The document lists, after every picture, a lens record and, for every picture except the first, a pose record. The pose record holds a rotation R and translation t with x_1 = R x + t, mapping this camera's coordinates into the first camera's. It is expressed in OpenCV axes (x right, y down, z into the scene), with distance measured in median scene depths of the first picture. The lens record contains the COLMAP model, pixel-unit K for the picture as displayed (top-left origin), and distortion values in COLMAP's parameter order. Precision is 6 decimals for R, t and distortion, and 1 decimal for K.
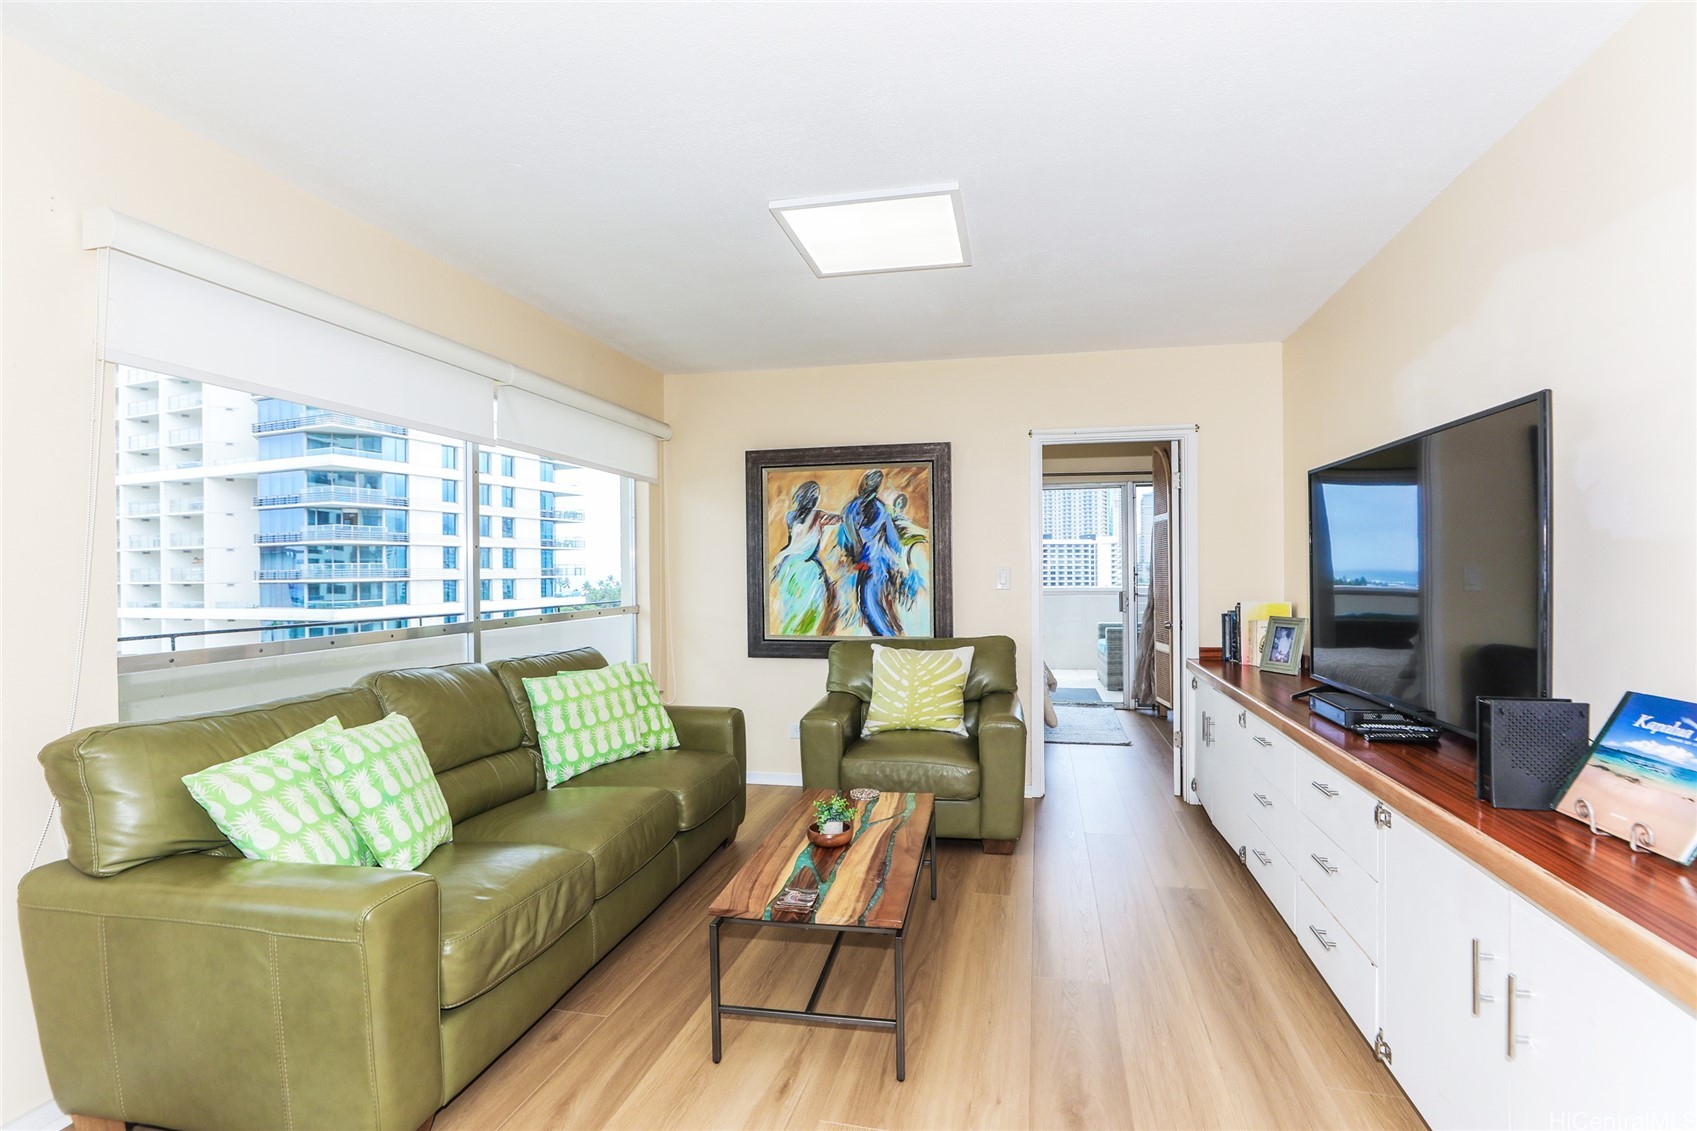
lens RADIAL K [[784.8, 0, 862.0], [0, 784.8, 562.0], [0, 0, 1]] dist [-0.002521, -0.000411]
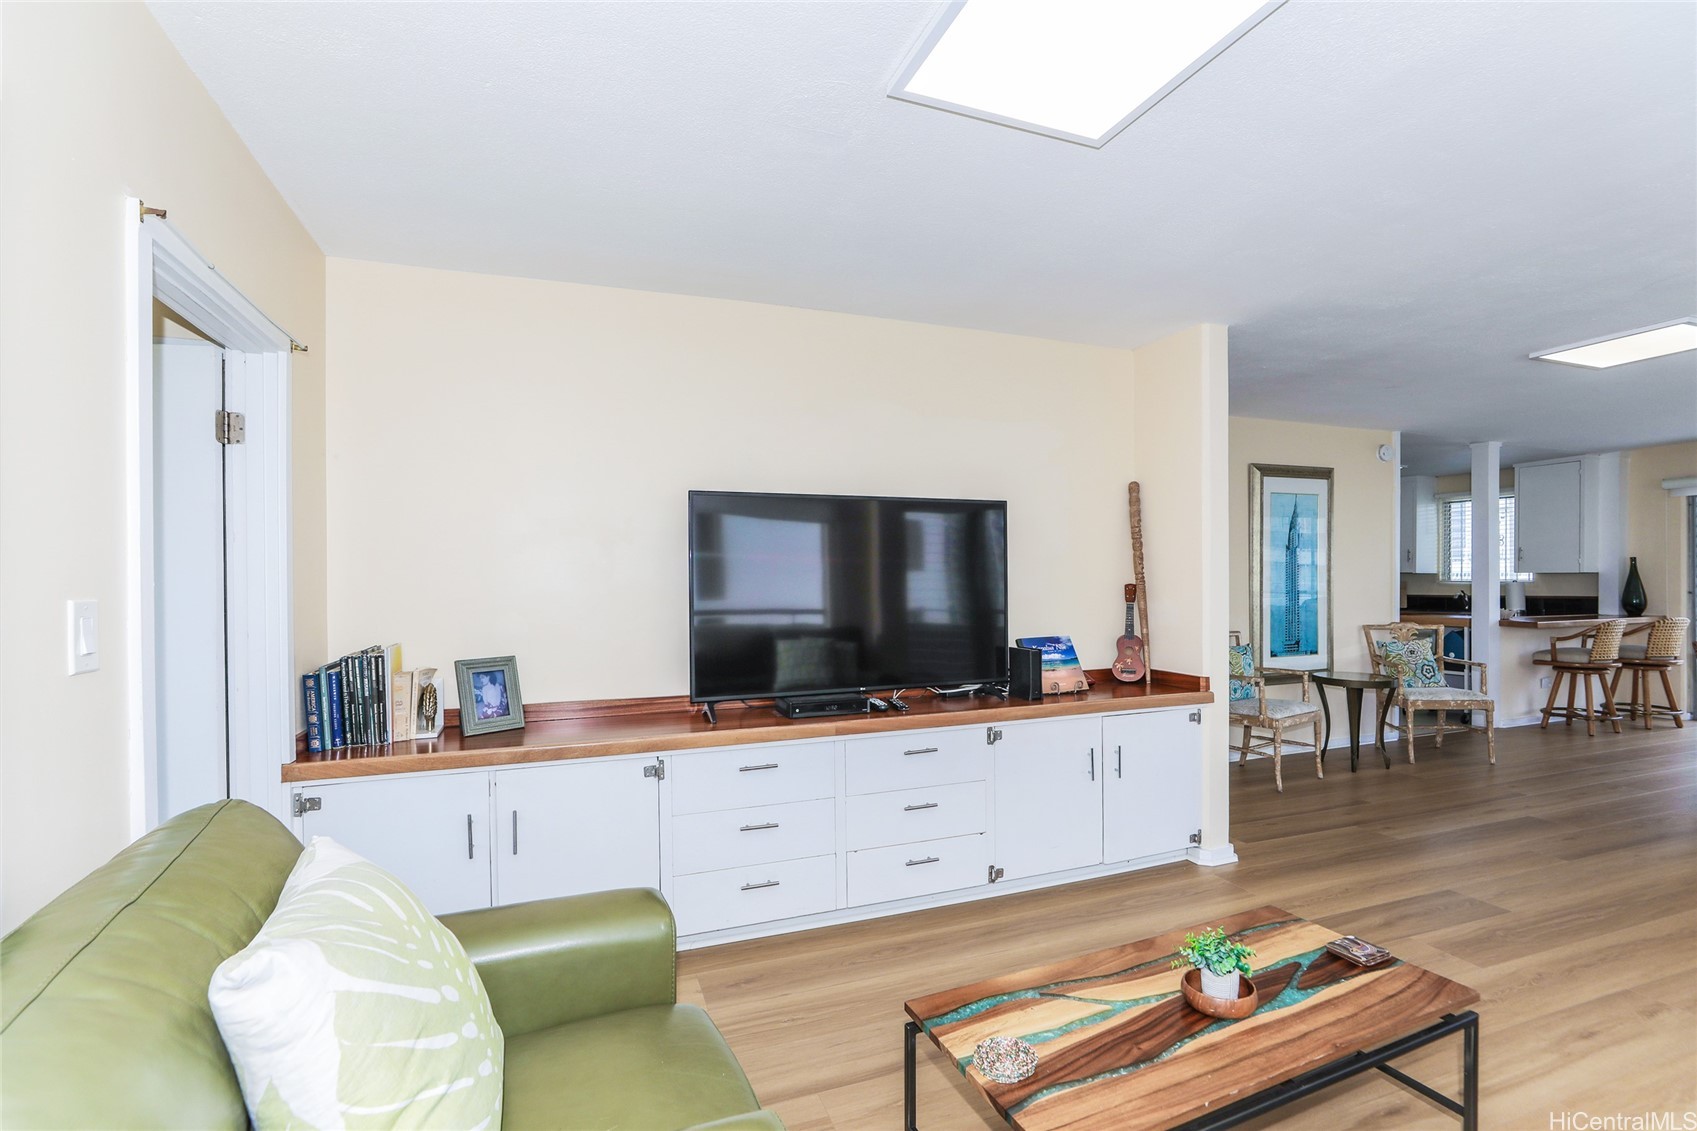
lens RADIAL K [[797.4, 0, 854.4], [0, 797.4, 583.7], [0, 0, 1]] dist [-0.001351, -0.000213]
pose [[-0.553498, -0.000571, 0.832850, -0.242836], [0.002034, 0.999996, 0.002036, -0.002285], [-0.832848, 0.002821, -0.553495, 0.909919]]
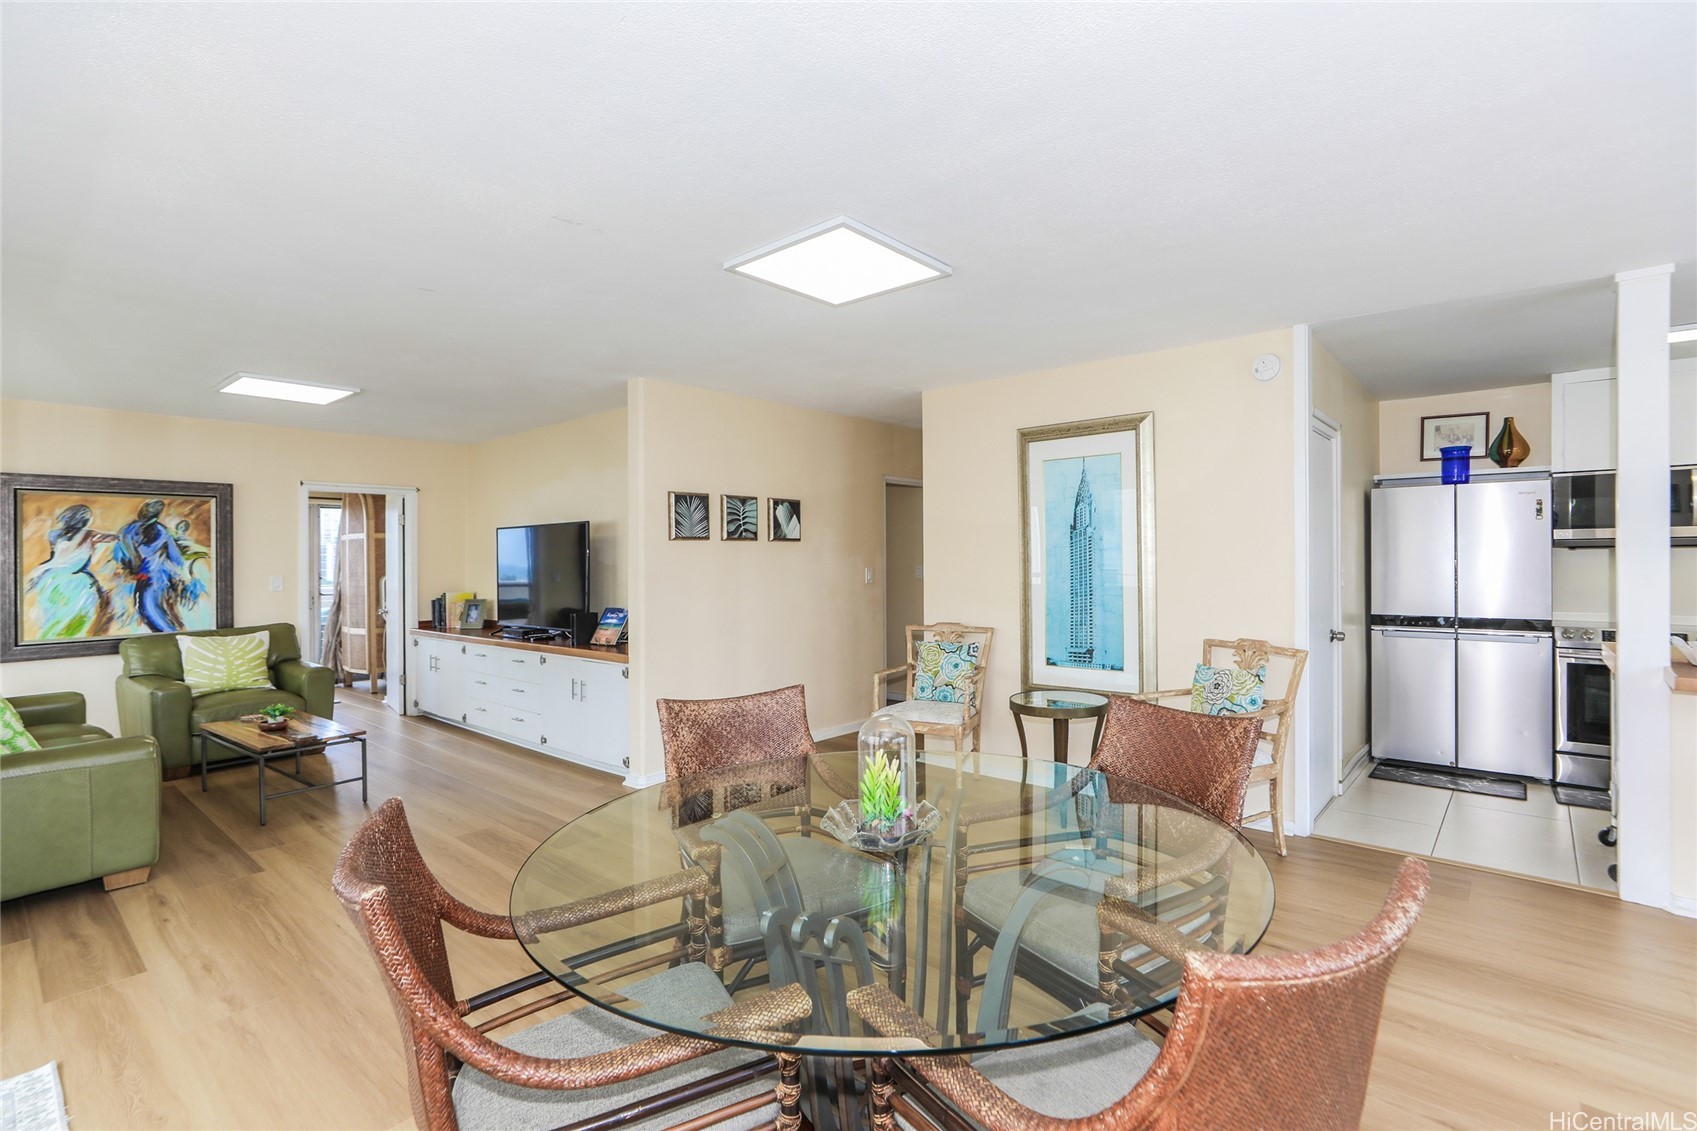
lens RADIAL K [[784.8, 0, 862.0], [0, 784.8, 562.0], [0, 0, 1]] dist [-0.002521, -0.000411]
pose [[0.477339, -0.004525, 0.878708, -0.541896], [0.003593, 0.999988, 0.003198, -0.017767], [-0.878712, 0.001631, 0.477350, -0.584825]]
